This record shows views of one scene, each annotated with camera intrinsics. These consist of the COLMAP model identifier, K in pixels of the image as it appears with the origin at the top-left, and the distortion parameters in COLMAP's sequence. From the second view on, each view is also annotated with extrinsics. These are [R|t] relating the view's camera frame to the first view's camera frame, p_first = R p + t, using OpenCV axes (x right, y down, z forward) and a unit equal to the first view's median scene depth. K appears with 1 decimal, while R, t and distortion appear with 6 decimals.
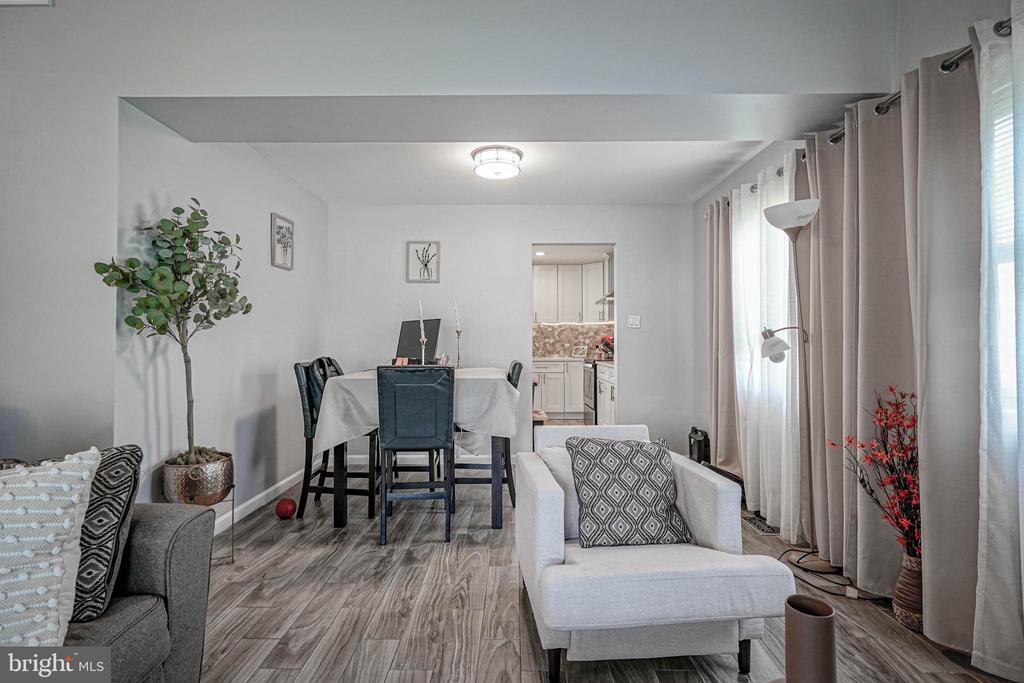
lens RADIAL K [[485.8, 0, 521.7], [0, 485.8, 337.3], [0, 0, 1]] dist [-0.000786, 0.000765]
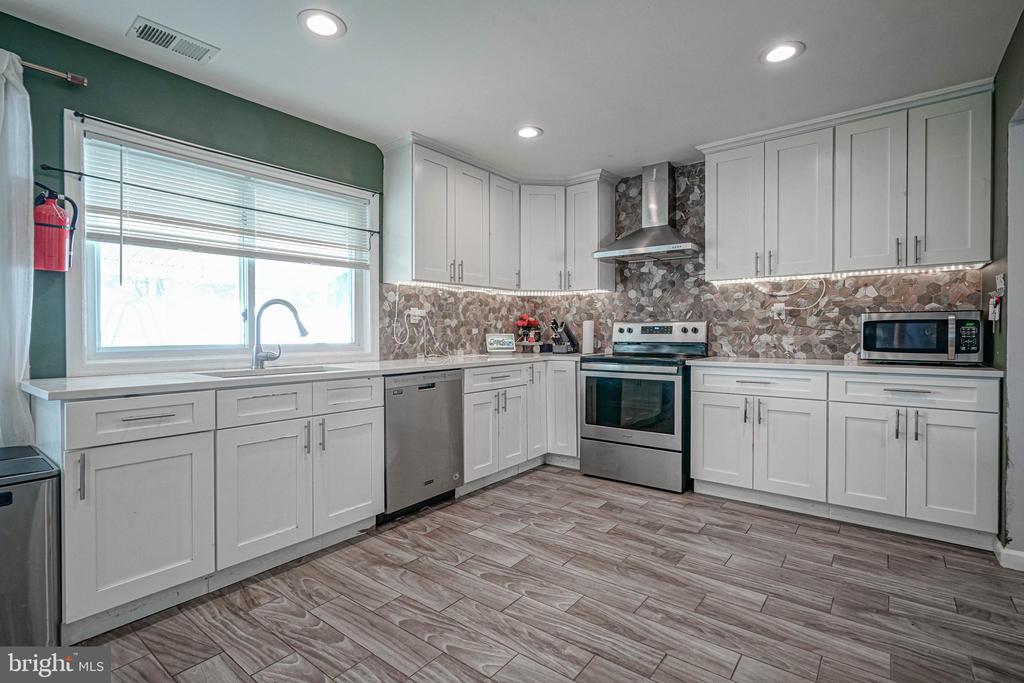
lens RADIAL K [[485.8, 0, 515.8], [0, 485.8, 333.5], [0, 0, 1]] dist [-0.000786, 0.000765]
pose [[0.600514, -0.004407, 0.799602, -0.308373], [-0.010838, 0.999848, 0.013649, 0.010904], [-0.799541, -0.016863, 0.600375, 0.656035]]
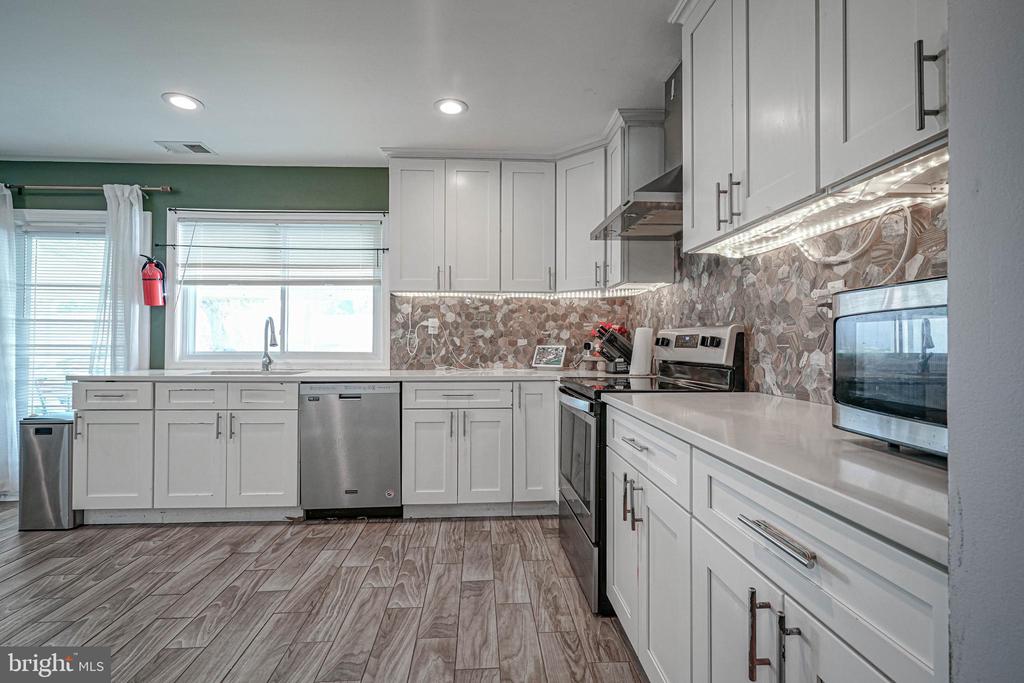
lens RADIAL K [[485.8, 0, 524.4], [0, 485.8, 338.3], [0, 0, 1]] dist [-0.000786, 0.000765]
pose [[0.997170, 0.002400, 0.075146, 0.061570], [-0.002996, 0.999965, 0.007820, 0.008515], [-0.075124, -0.008023, 0.997142, 0.543308]]
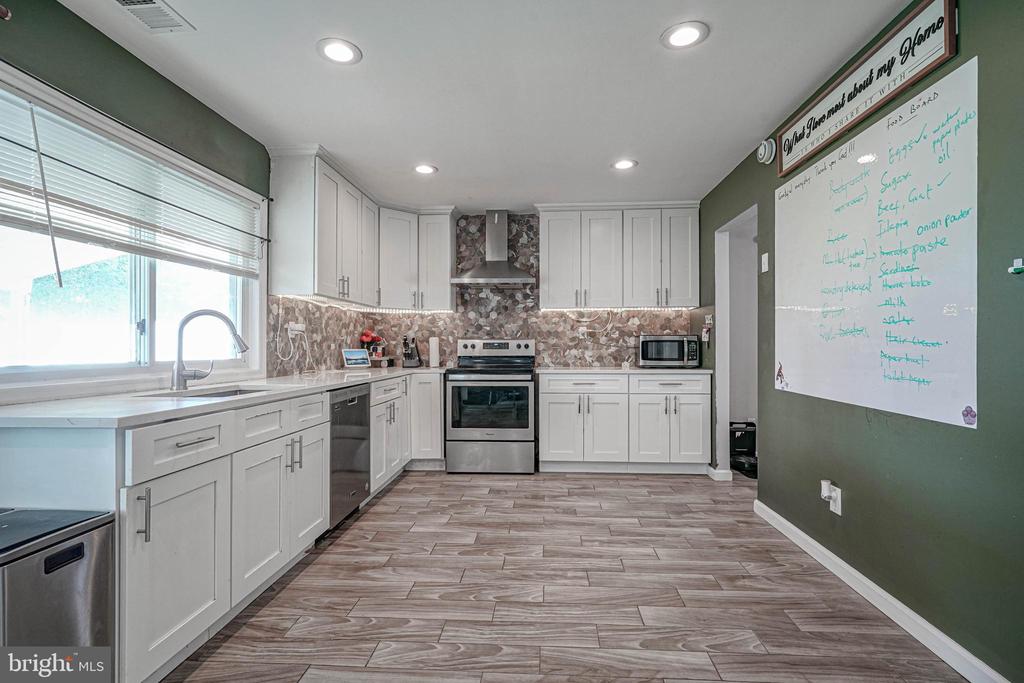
lens RADIAL K [[485.8, 0, 520.3], [0, 485.8, 341.6], [0, 0, 1]] dist [-0.000786, 0.000765]
pose [[0.037419, 0.010840, 0.999241, -0.430620], [-0.016588, 0.999810, -0.010225, 0.012921], [-0.999162, -0.016193, 0.037591, 0.789893]]
